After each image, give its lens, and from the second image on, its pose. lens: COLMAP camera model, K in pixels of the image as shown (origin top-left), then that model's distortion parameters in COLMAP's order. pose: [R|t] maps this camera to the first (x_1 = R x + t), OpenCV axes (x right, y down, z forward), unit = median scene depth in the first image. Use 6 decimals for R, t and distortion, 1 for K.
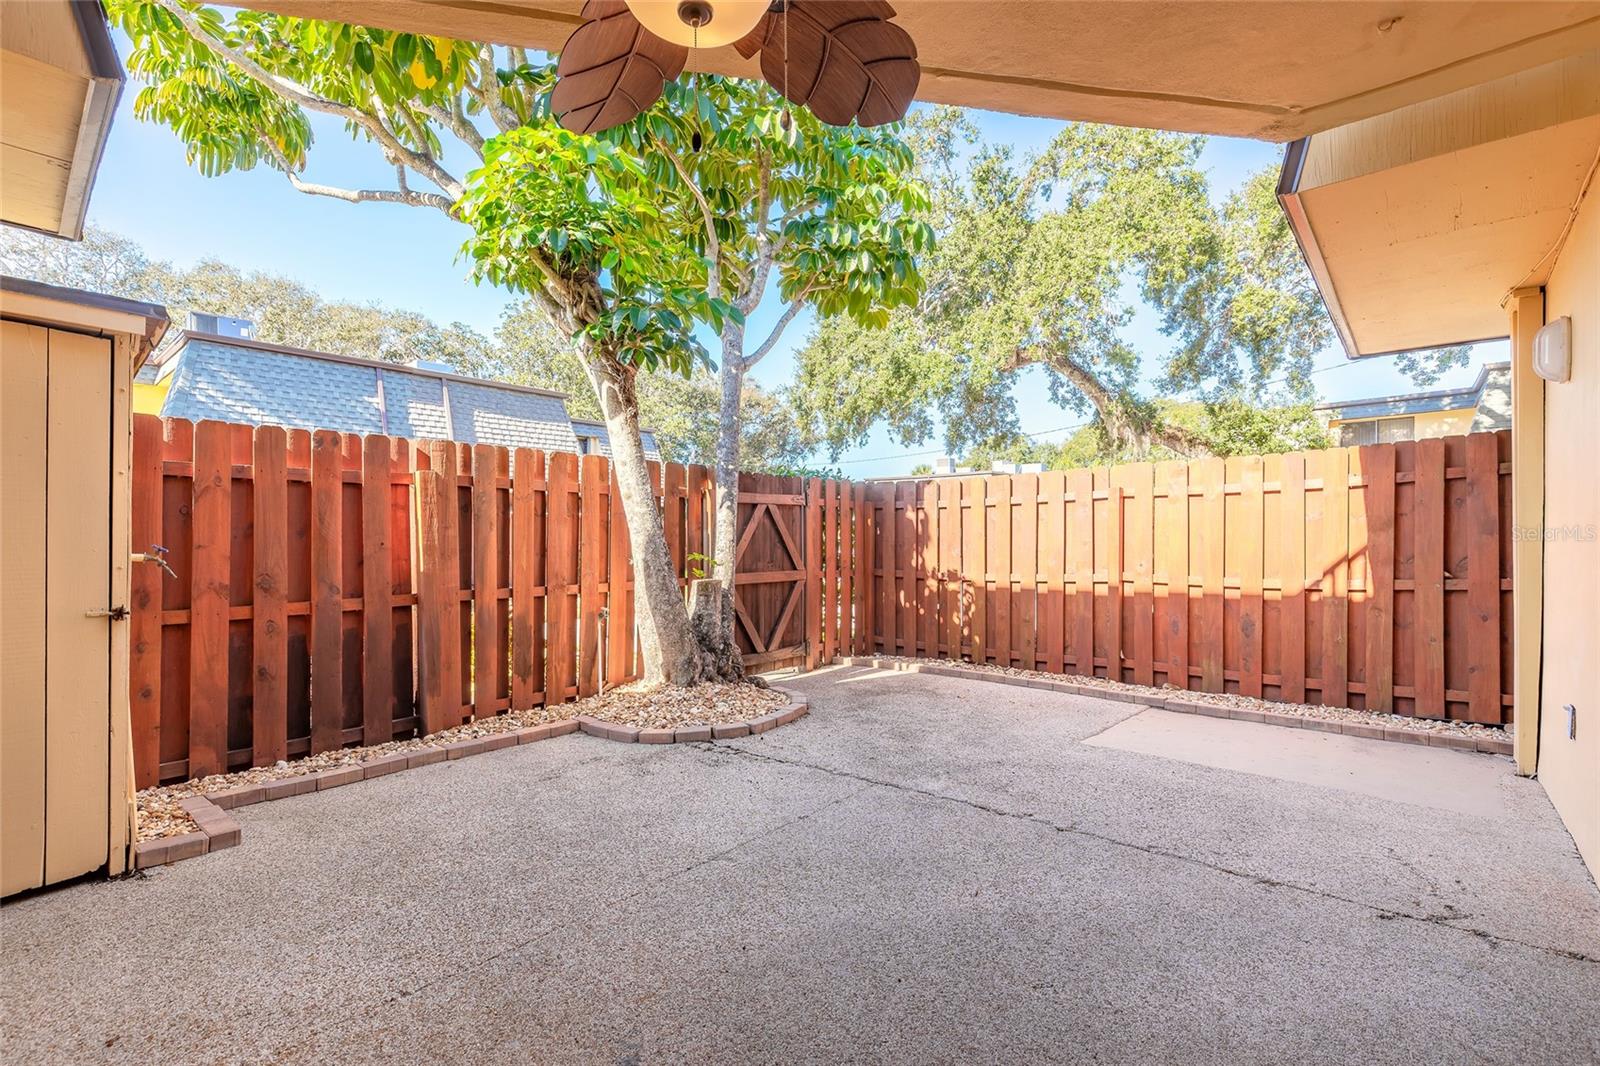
lens RADIAL K [[723.1, 0, 793.9], [0, 723.1, 538.3], [0, 0, 1]] dist [0.010361, -0.000468]
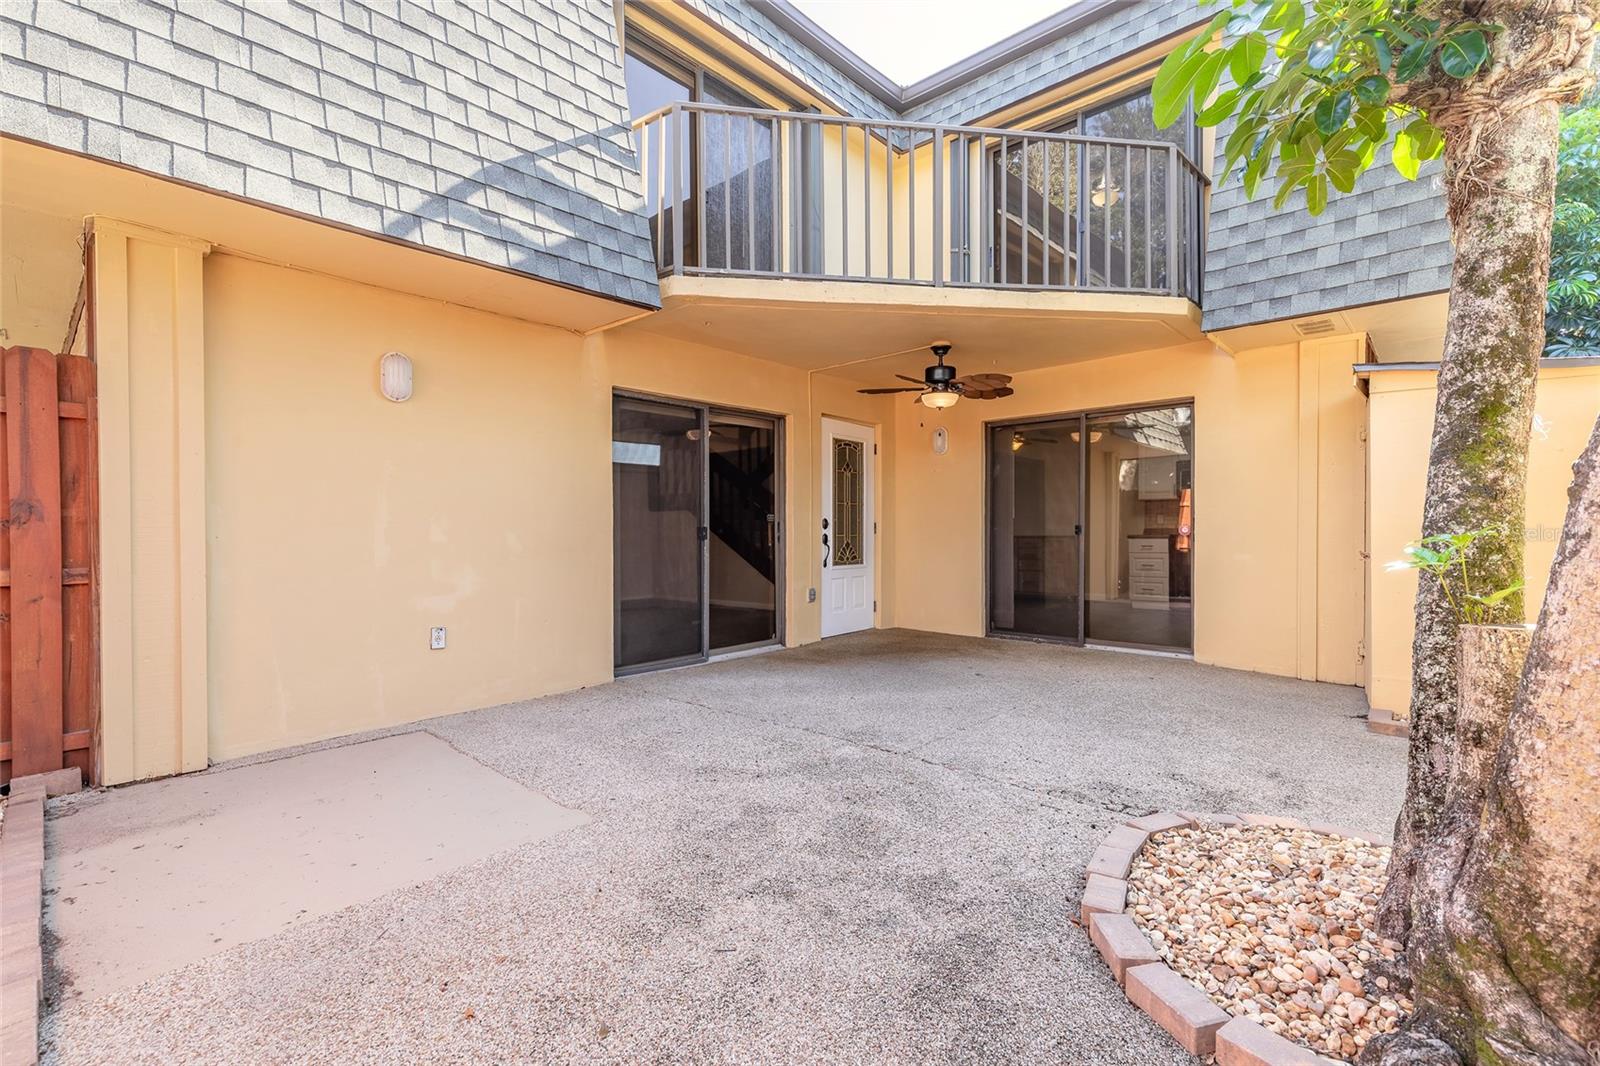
lens RADIAL K [[723.1, 0, 793.9], [0, 723.1, 538.3], [0, 0, 1]] dist [0.010361, -0.000468]
pose [[-0.999419, 0.004312, 0.033818, 0.223609], [0.004518, 0.999972, 0.005989, 0.032765], [-0.033792, 0.006138, -0.999410, 1.934163]]
